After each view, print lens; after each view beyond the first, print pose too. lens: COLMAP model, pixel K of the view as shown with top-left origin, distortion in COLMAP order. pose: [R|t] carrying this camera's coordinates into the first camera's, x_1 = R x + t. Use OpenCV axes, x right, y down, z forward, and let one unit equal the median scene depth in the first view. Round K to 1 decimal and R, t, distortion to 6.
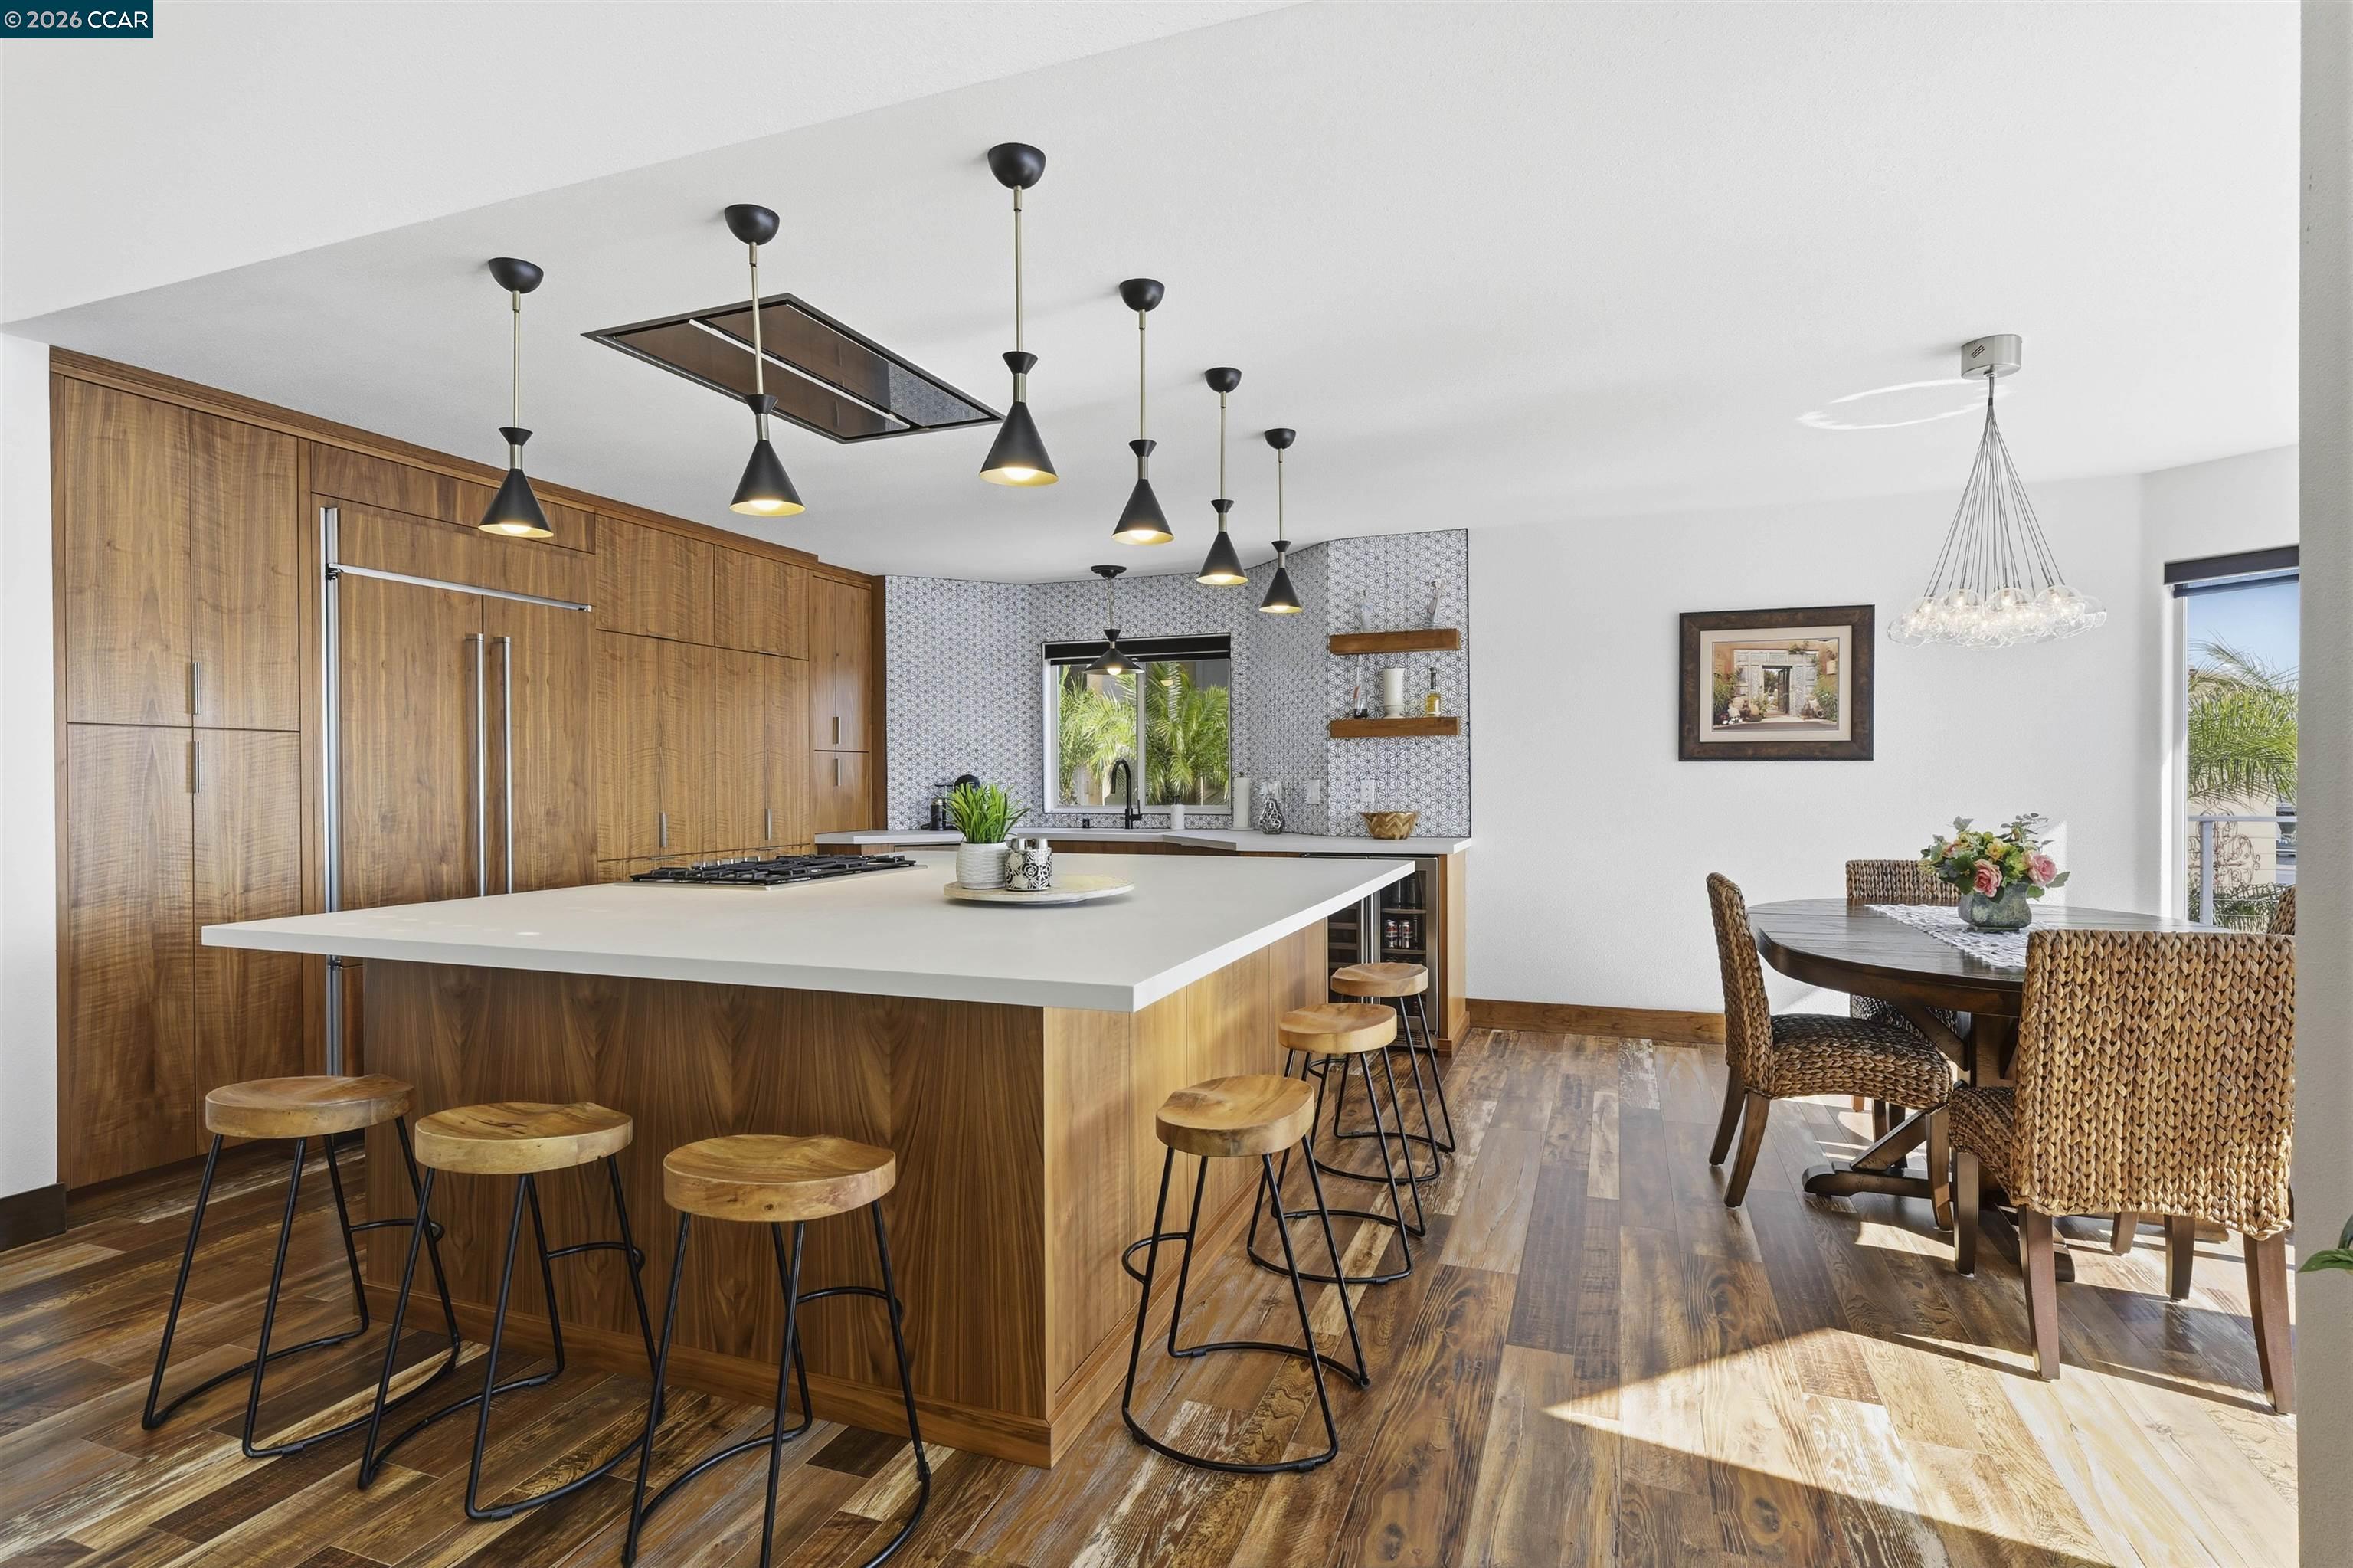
lens RADIAL K [[1167.0, 0, 1162.2], [0, 1167.0, 785.9], [0, 0, 1]] dist [0.002613, -0.001816]
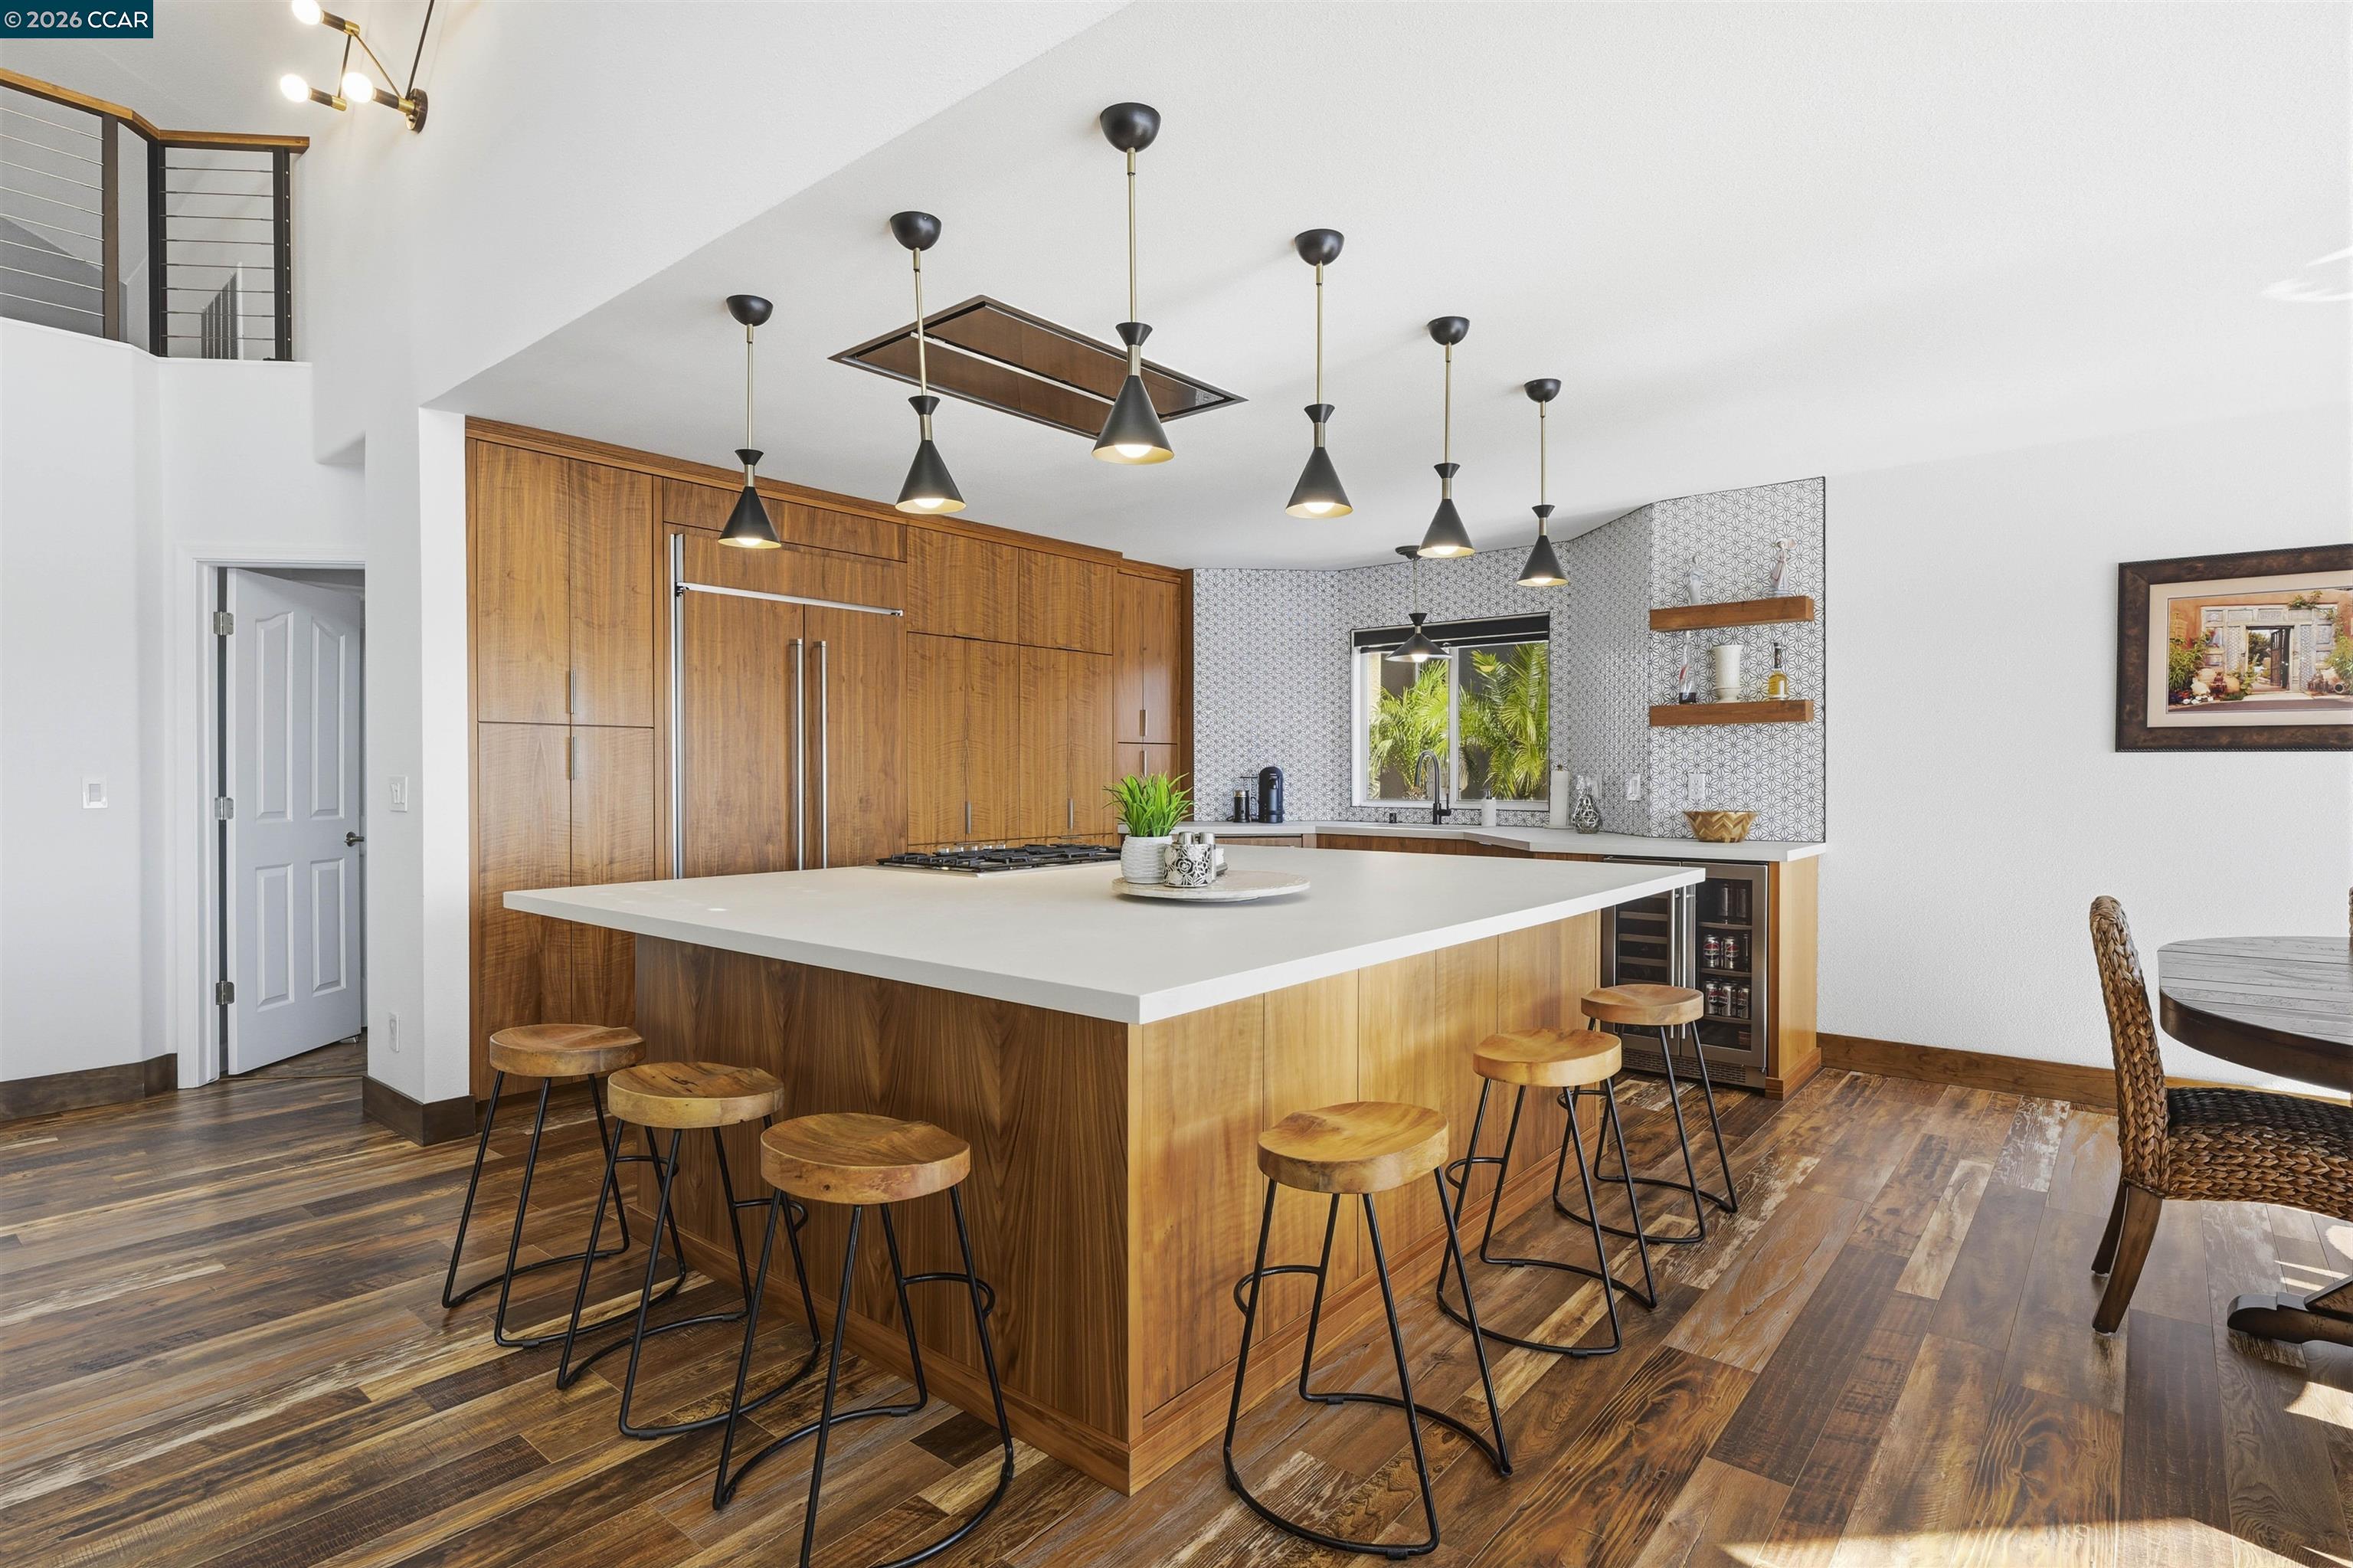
lens RADIAL K [[1167.0, 0, 1166.0], [0, 1167.0, 787.7], [0, 0, 1]] dist [0.002613, -0.001816]
pose [[0.944973, 0.008980, -0.327025, 0.105616], [-0.006255, 0.999936, 0.009386, -0.000547], [0.327088, -0.006824, 0.944969, 0.051025]]
